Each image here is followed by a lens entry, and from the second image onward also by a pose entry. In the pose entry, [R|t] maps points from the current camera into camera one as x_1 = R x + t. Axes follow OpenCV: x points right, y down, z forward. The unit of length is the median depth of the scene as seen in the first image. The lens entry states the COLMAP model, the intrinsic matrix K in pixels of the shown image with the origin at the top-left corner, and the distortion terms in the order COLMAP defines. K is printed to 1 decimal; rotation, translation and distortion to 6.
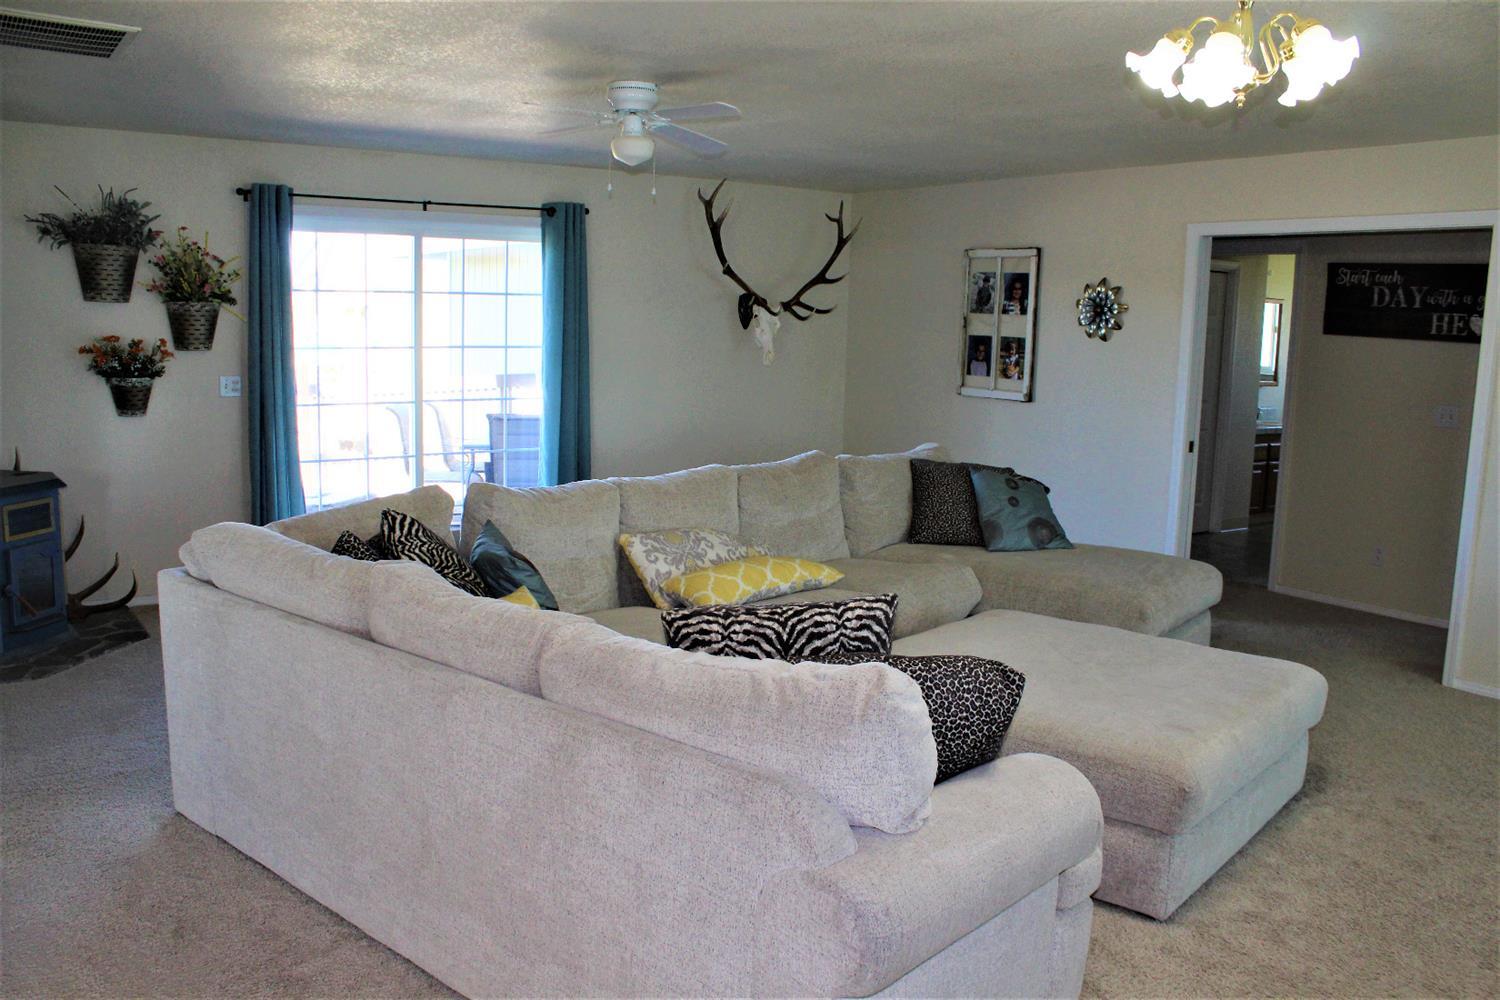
lens RADIAL K [[1227.1, 0, 750.0], [0, 1227.1, 500.0], [0, 0, 1]] dist [-0.157368, 0.152379]
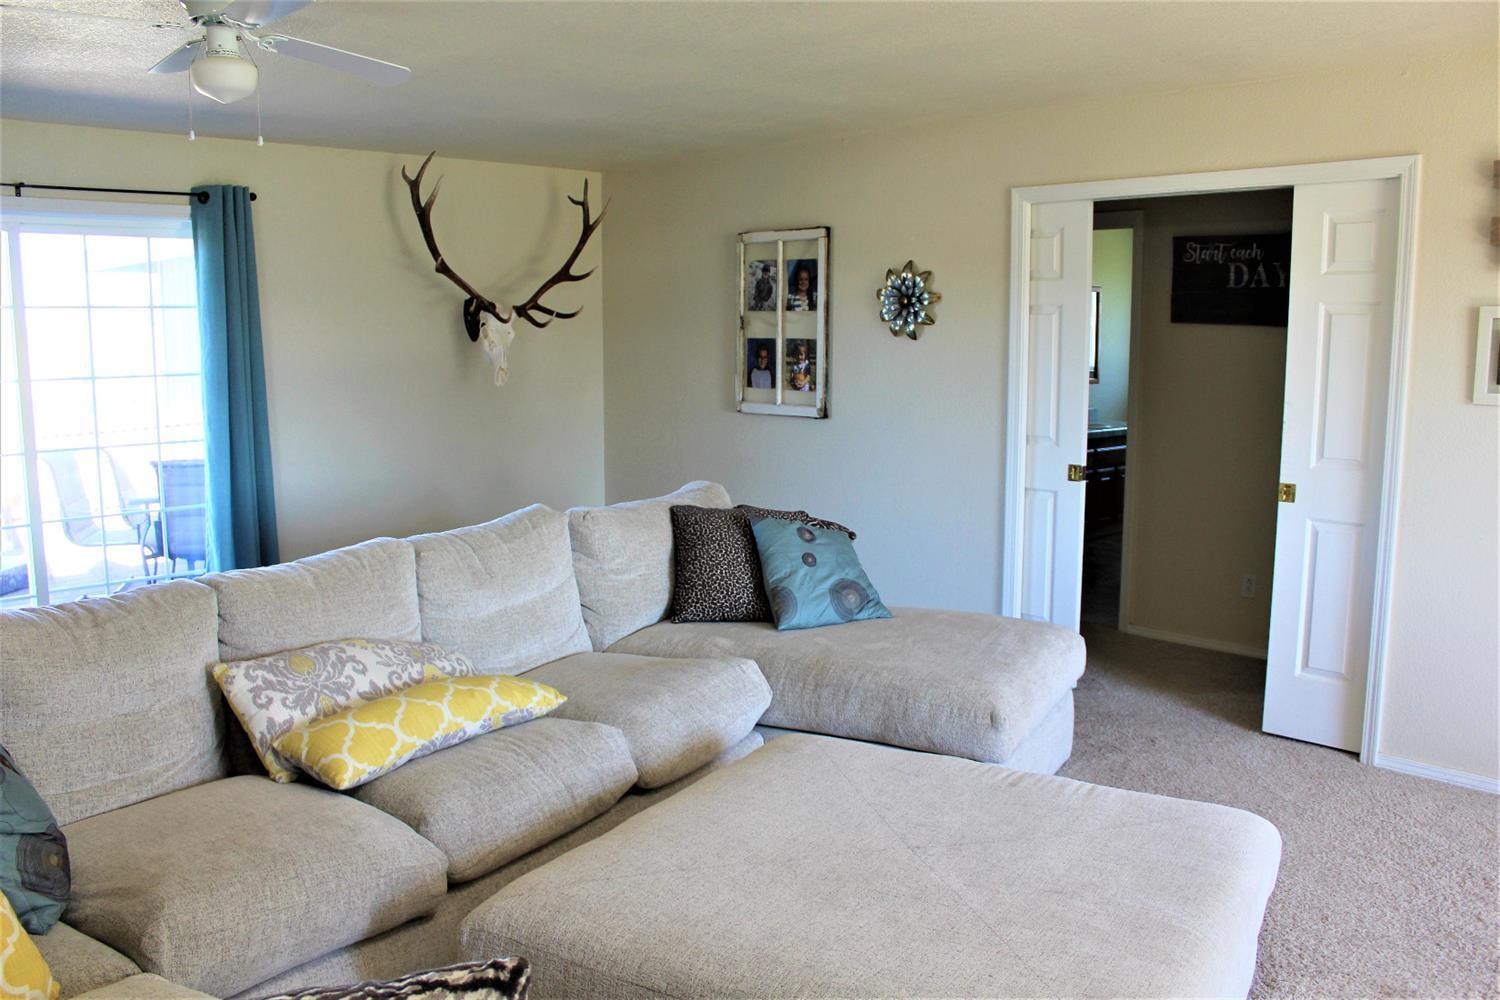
lens RADIAL K [[1227.1, 0, 750.0], [0, 1227.1, 500.0], [0, 0, 1]] dist [-0.157368, 0.152379]
pose [[0.986161, -0.050298, 0.157976, 0.052963], [0.051299, 0.998681, -0.002266, -0.028977], [-0.157654, 0.010338, 0.987440, 0.219723]]
